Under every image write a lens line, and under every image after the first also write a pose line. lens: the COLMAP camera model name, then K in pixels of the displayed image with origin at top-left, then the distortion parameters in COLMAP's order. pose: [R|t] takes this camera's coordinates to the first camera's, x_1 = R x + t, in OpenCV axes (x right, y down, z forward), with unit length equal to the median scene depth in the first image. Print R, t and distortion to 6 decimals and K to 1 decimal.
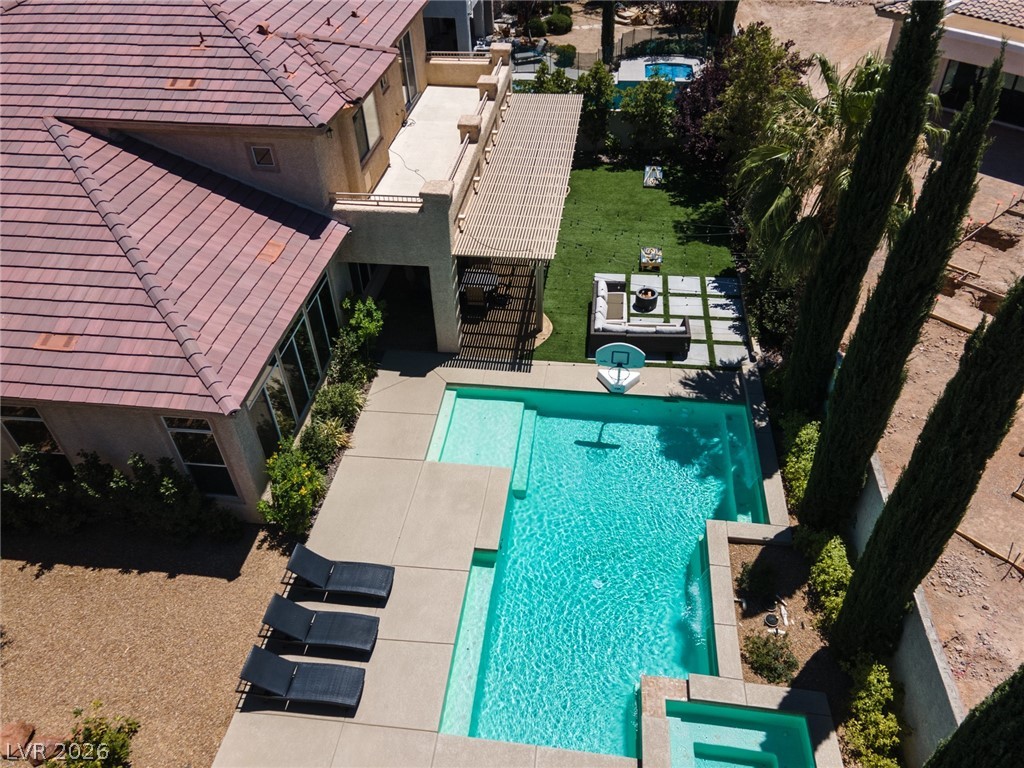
lens RADIAL K [[743.5, 0, 512.0], [0, 743.5, 384.0], [0, 0, 1]] dist [0.054841, 0.054306]
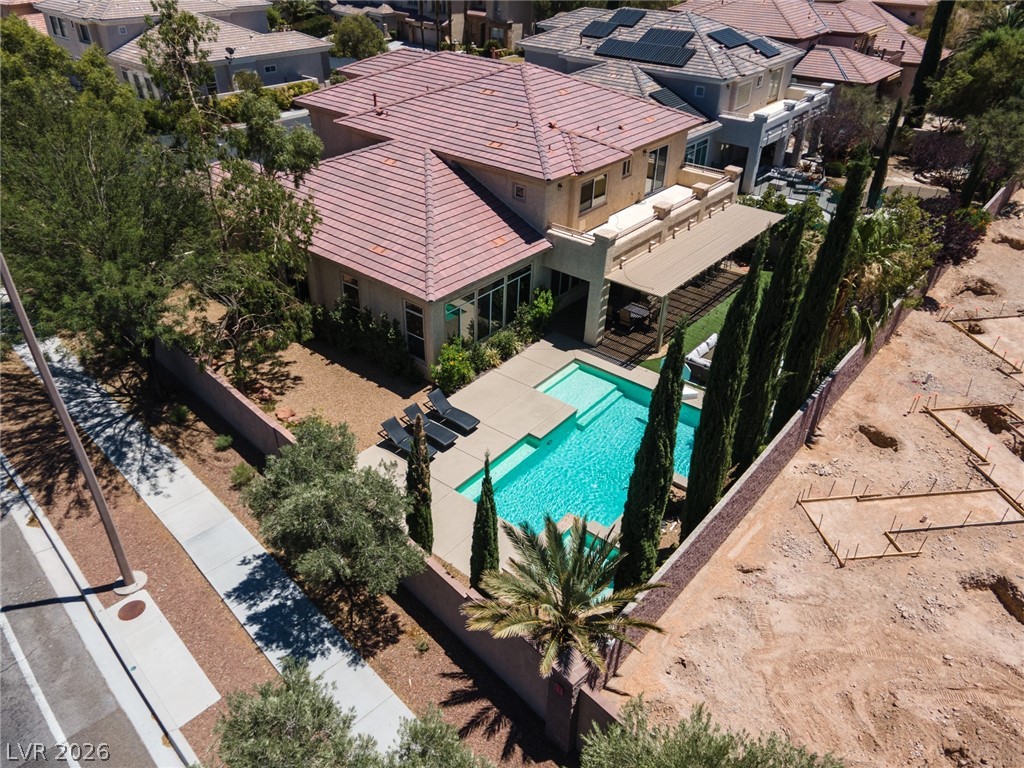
lens RADIAL K [[743.5, 0, 512.0], [0, 743.5, 384.0], [0, 0, 1]] dist [0.054841, 0.054306]
pose [[0.849246, 0.327012, -0.414542, 0.485742], [-0.376765, 0.925362, -0.041882, 0.172814], [0.369905, 0.191753, 0.909066, -0.445069]]
